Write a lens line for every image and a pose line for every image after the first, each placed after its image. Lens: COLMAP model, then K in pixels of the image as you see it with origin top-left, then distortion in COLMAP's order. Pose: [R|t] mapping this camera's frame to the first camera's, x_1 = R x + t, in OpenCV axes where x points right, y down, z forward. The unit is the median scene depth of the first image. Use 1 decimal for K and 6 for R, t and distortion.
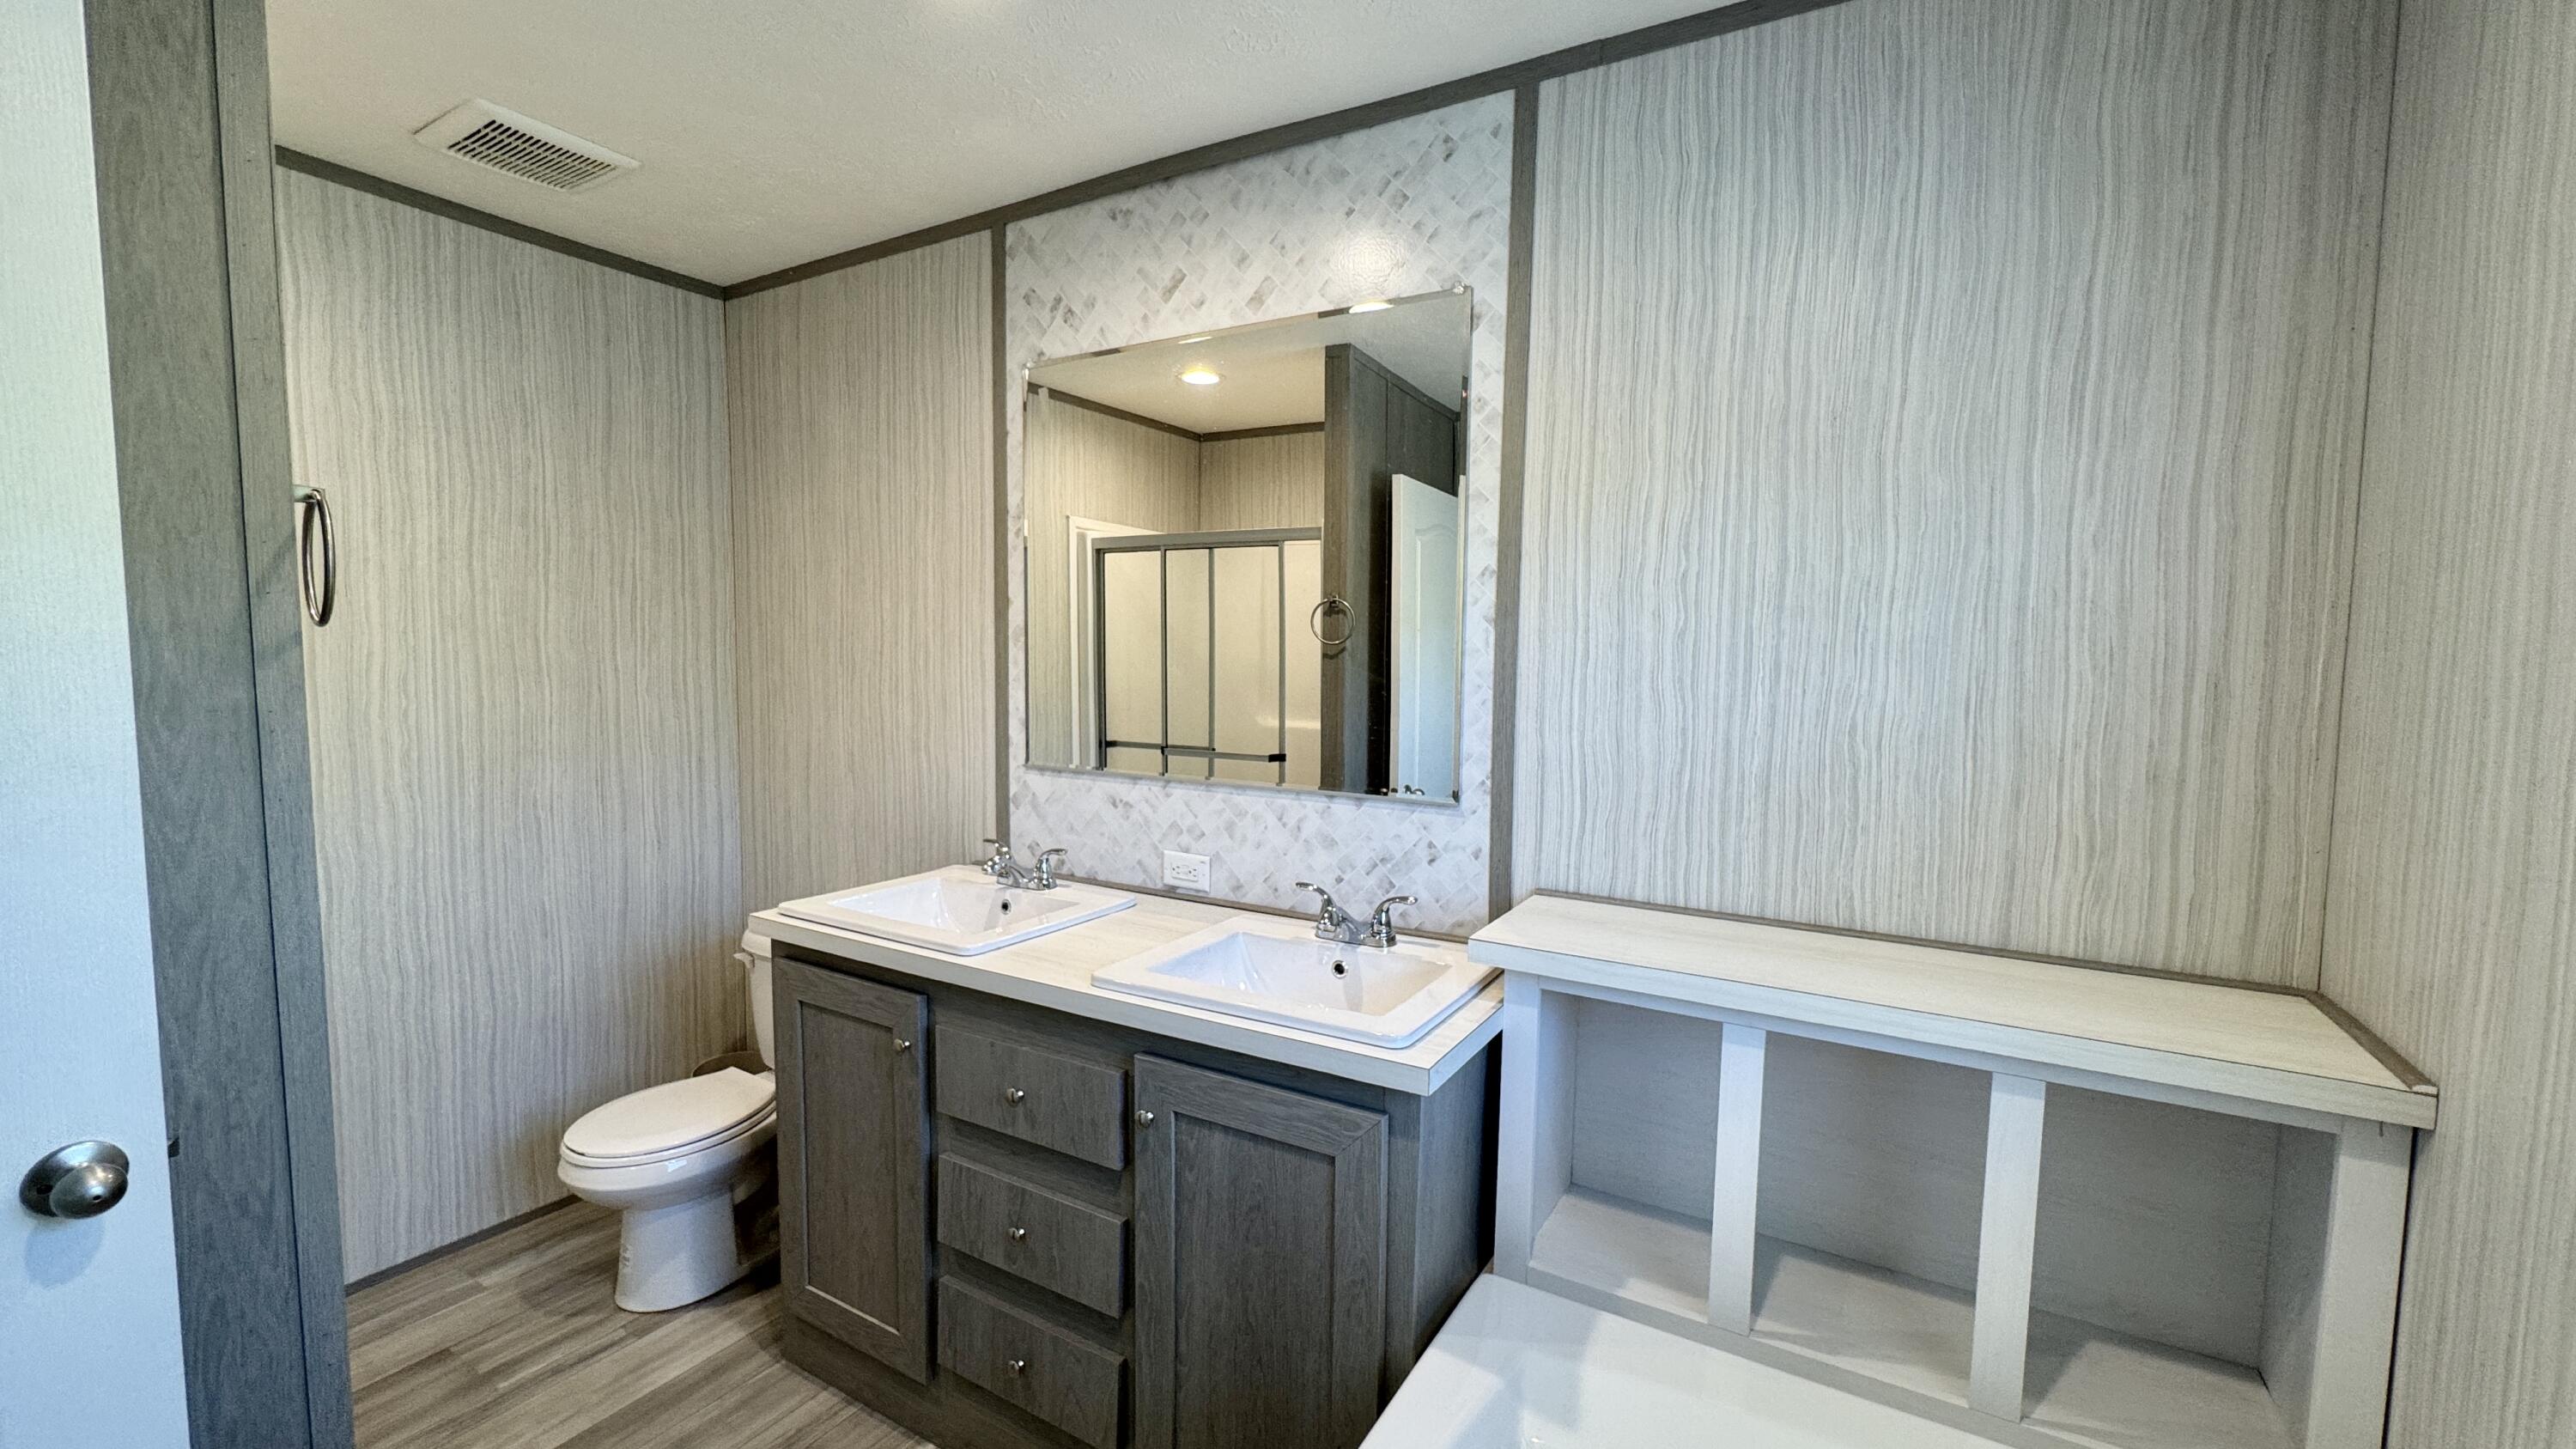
lens RADIAL K [[1039.7, 0, 1286.0], [0, 1039.7, 725.9], [0, 0, 1]] dist [-0.003109, 0.000036]
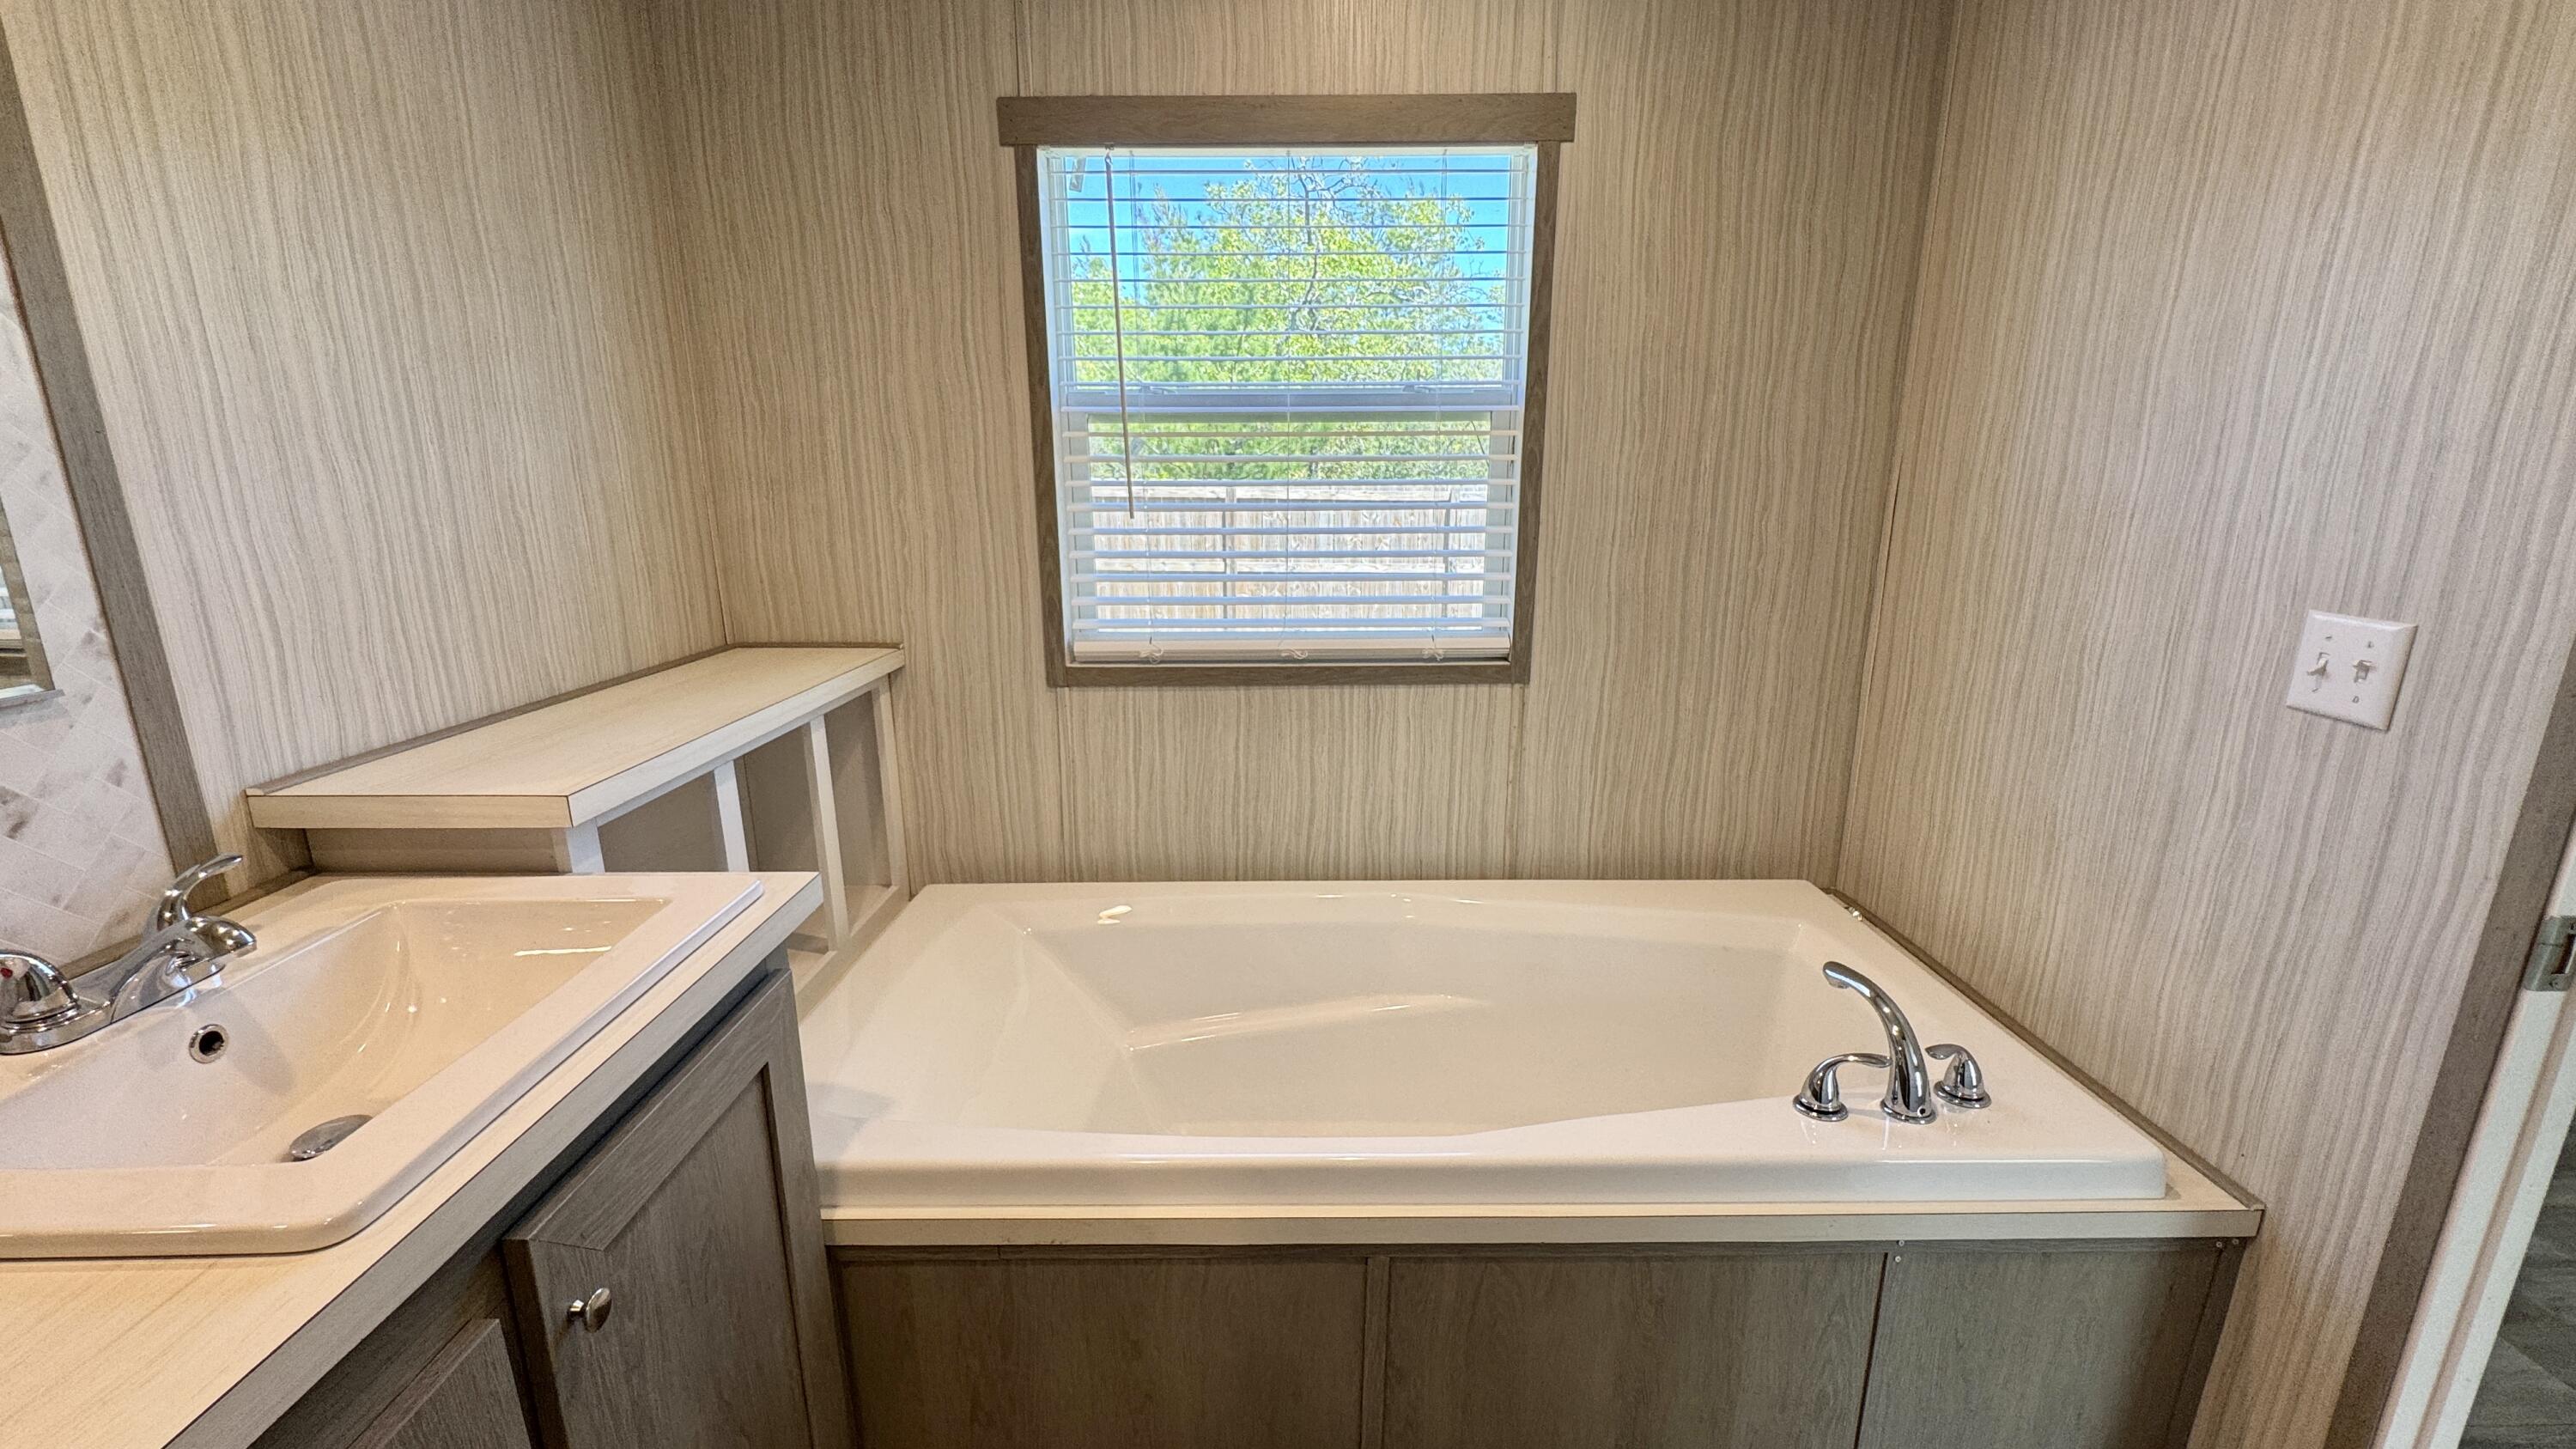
lens RADIAL K [[1039.7, 0, 1286.0], [0, 1039.7, 725.9], [0, 0, 1]] dist [-0.003109, 0.000036]
pose [[-0.509237, -0.213521, 0.833719, -0.574767], [0.056382, 0.958376, 0.279885, -0.014816], [-0.858778, 0.189535, -0.476002, 0.770334]]
